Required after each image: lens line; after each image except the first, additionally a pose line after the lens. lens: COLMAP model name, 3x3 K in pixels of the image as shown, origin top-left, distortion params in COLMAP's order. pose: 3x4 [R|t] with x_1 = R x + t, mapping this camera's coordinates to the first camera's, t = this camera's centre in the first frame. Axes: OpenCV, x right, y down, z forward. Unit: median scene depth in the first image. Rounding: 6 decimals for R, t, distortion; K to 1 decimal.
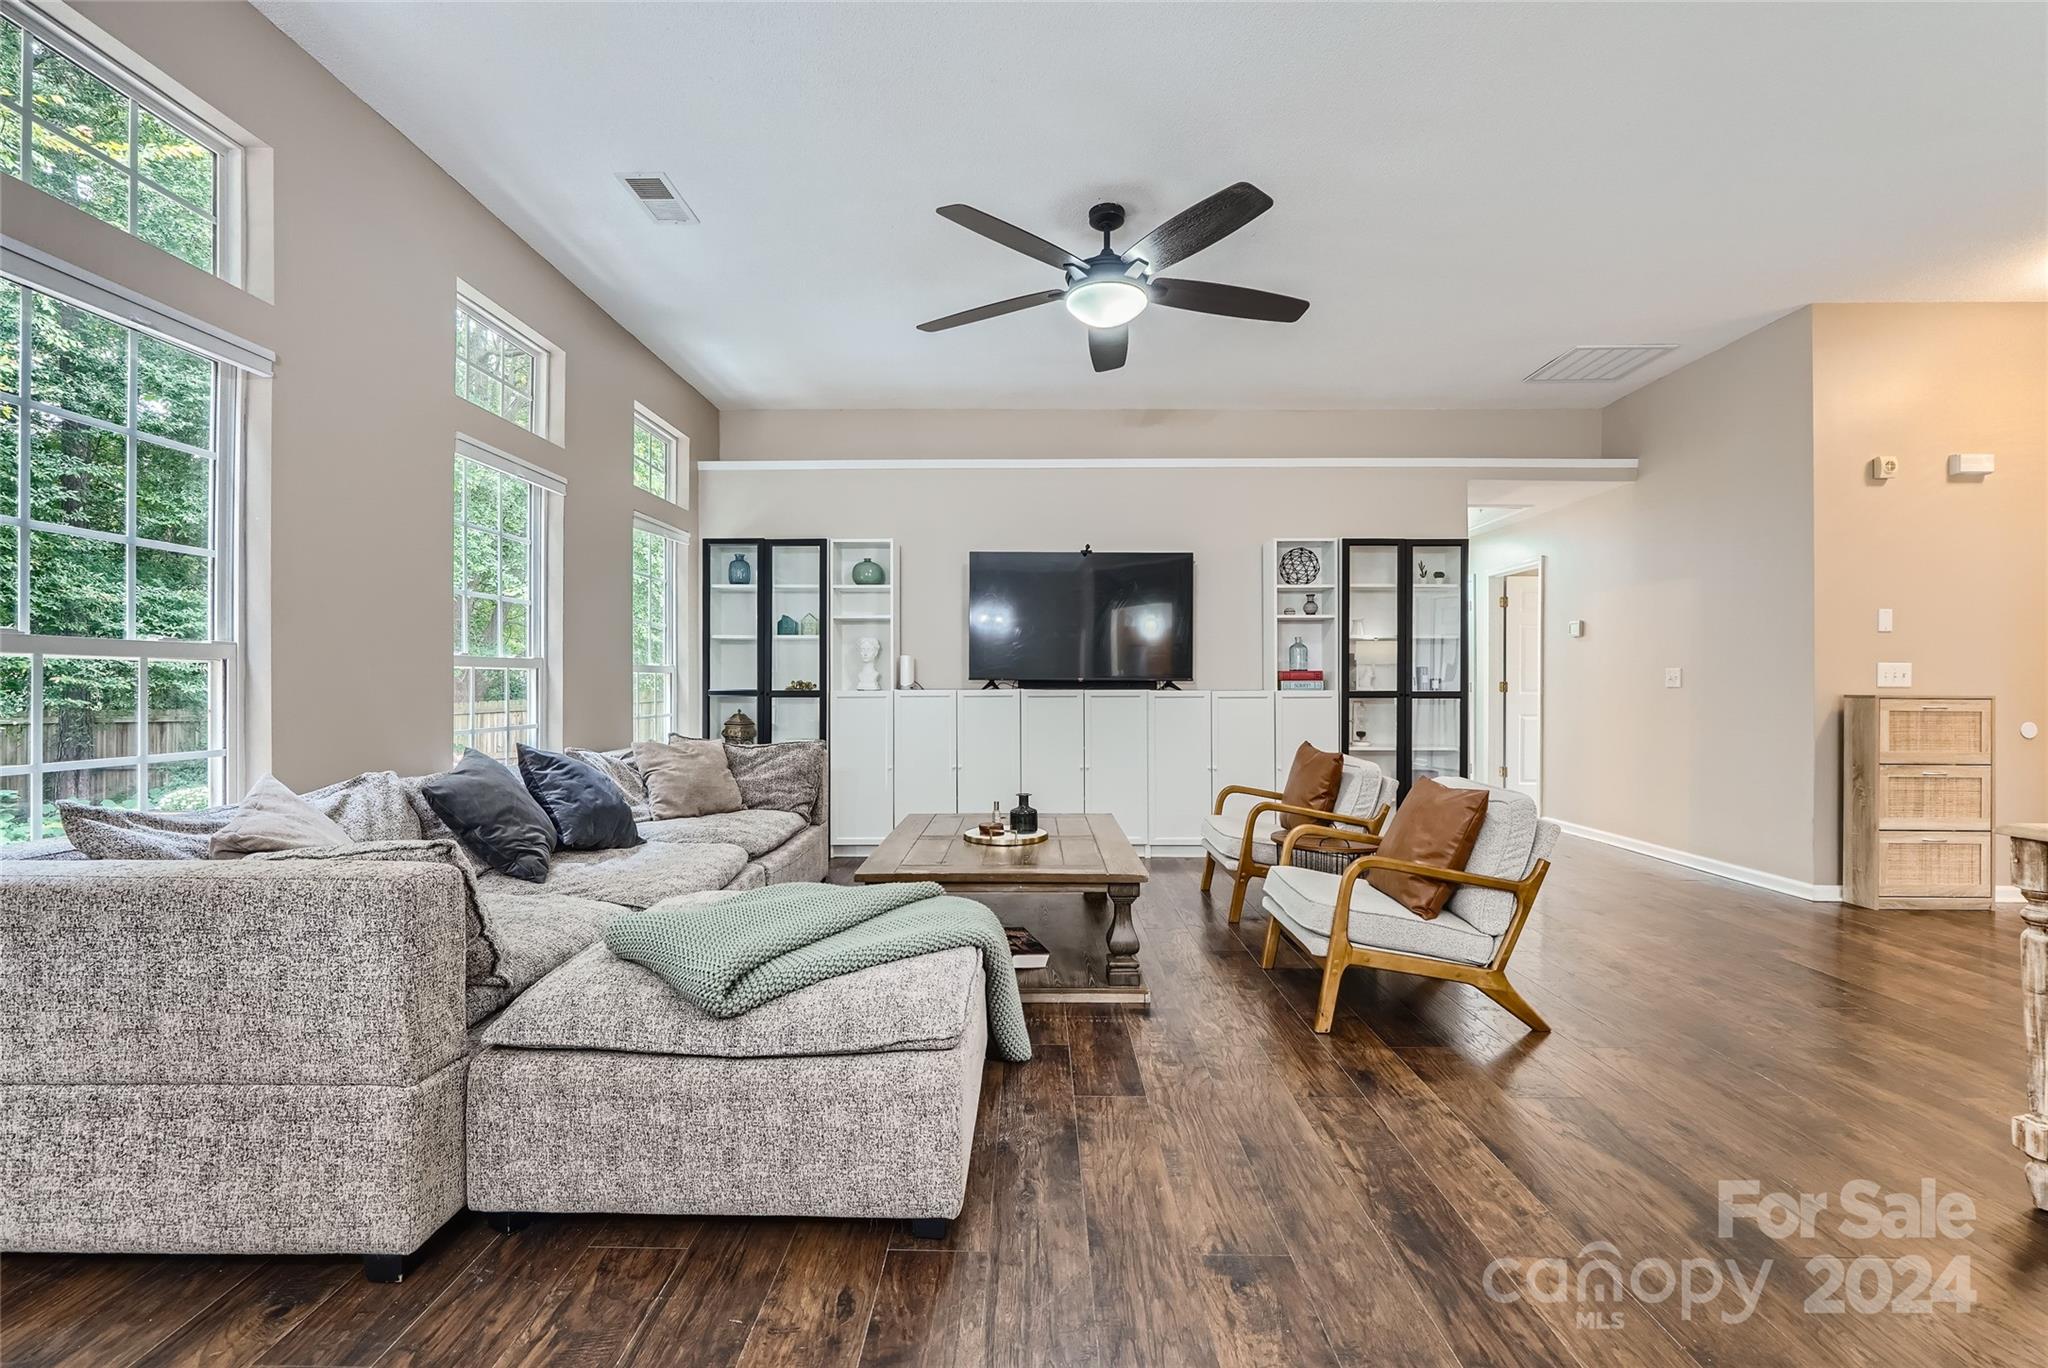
lens RADIAL K [[874.1, 0, 1019.5], [0, 874.1, 687.0], [0, 0, 1]] dist [-0.000116, 0.000013]
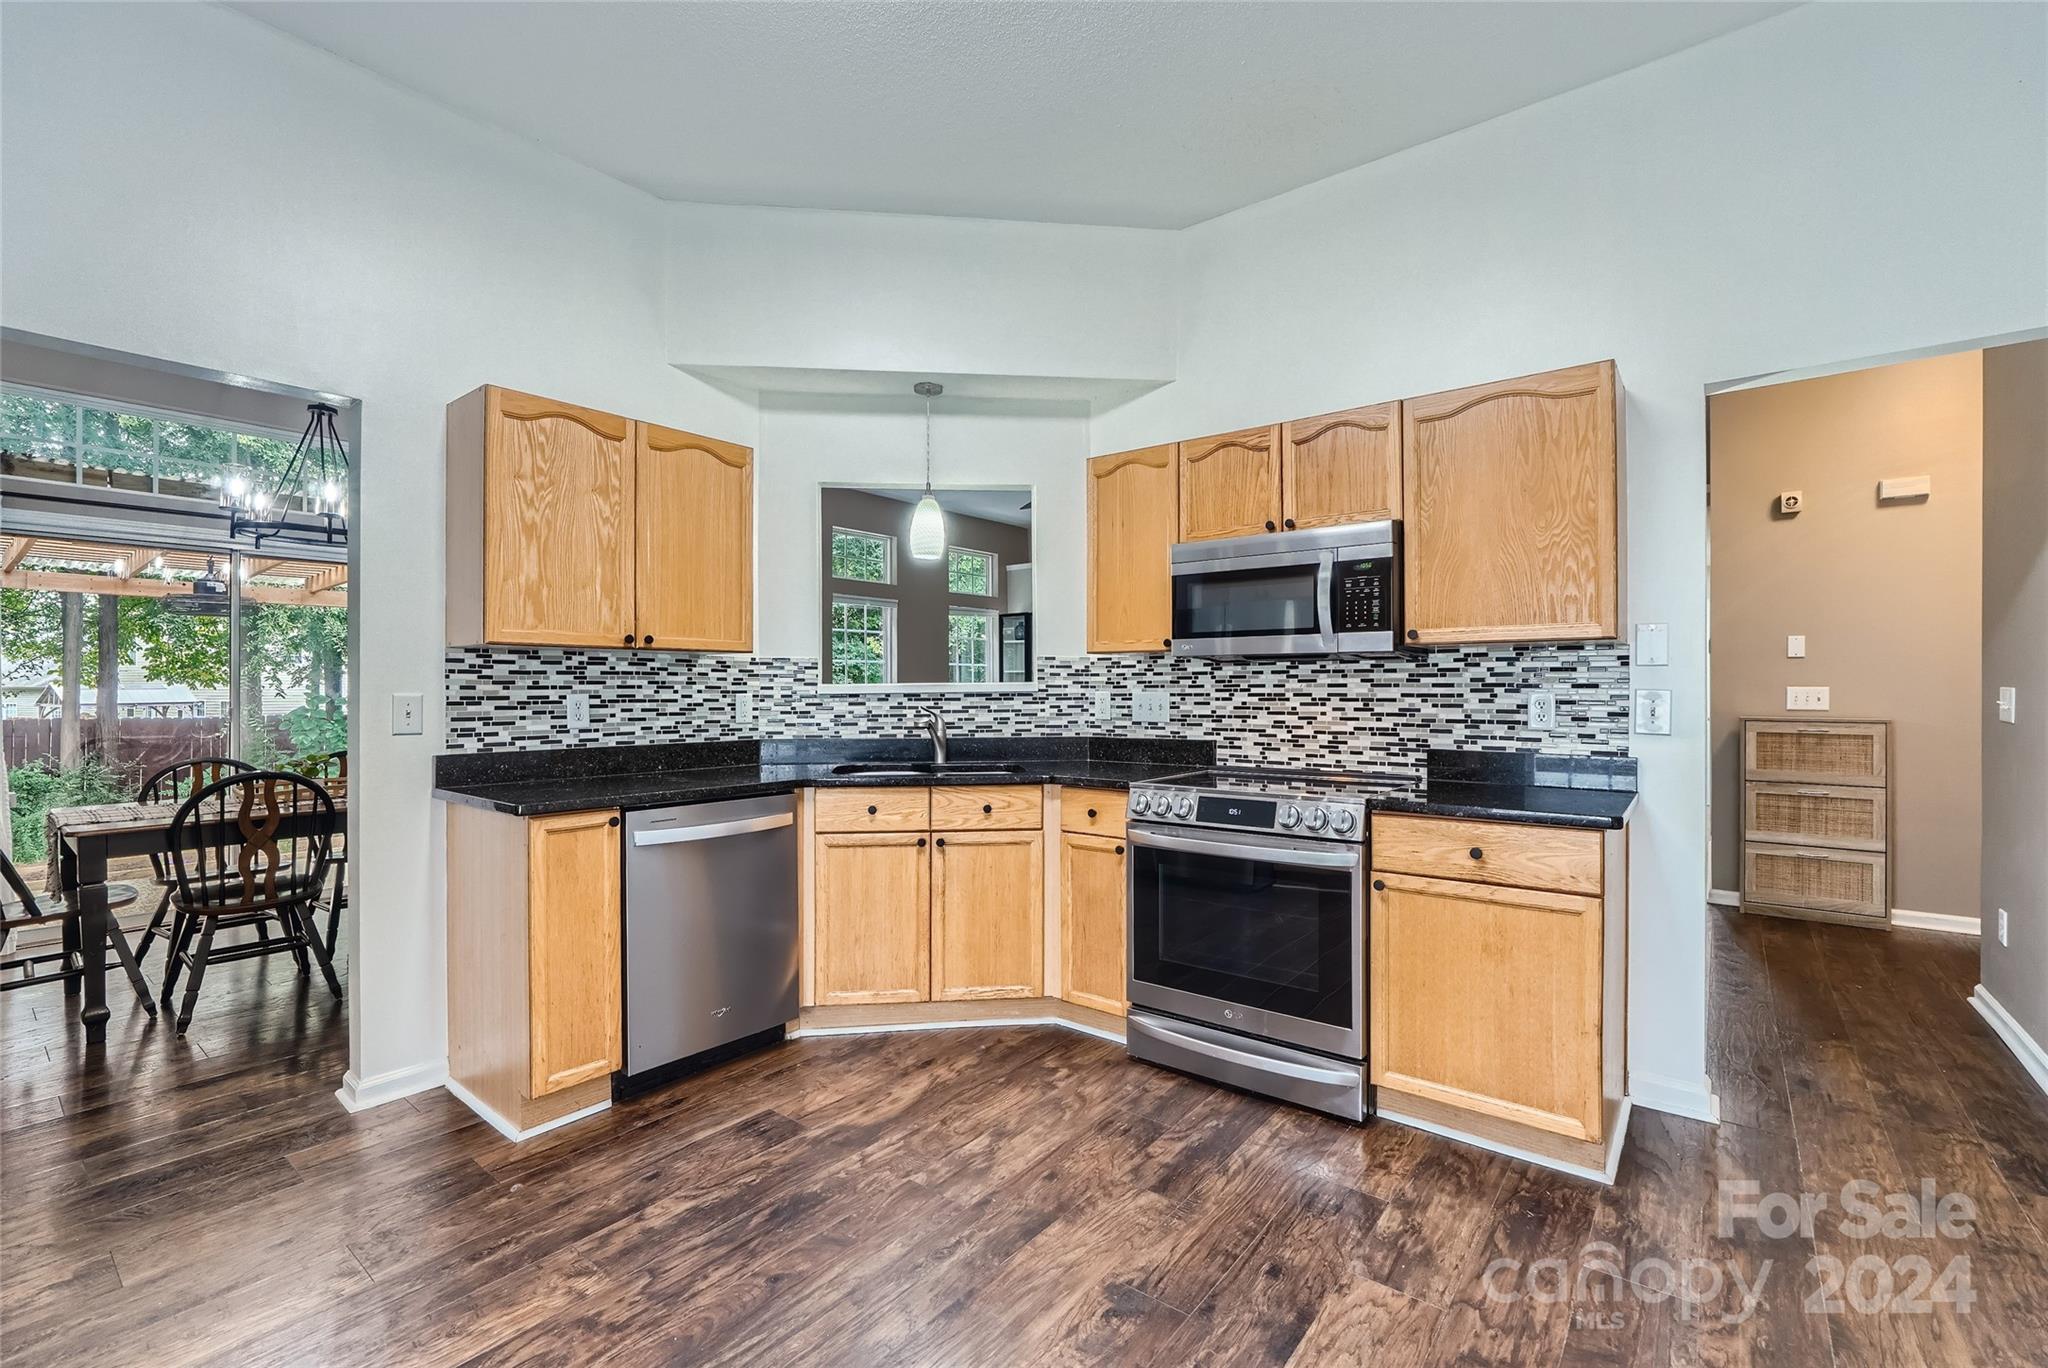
lens RADIAL K [[874.1, 0, 1028.9], [0, 874.1, 689.4], [0, 0, 1]] dist [-0.000116, 0.000013]
pose [[0.793726, -0.004252, -0.608261, 0.937265], [0.005235, 0.999986, -0.000159, -0.030493], [0.608253, -0.003058, 0.793737, -0.412475]]
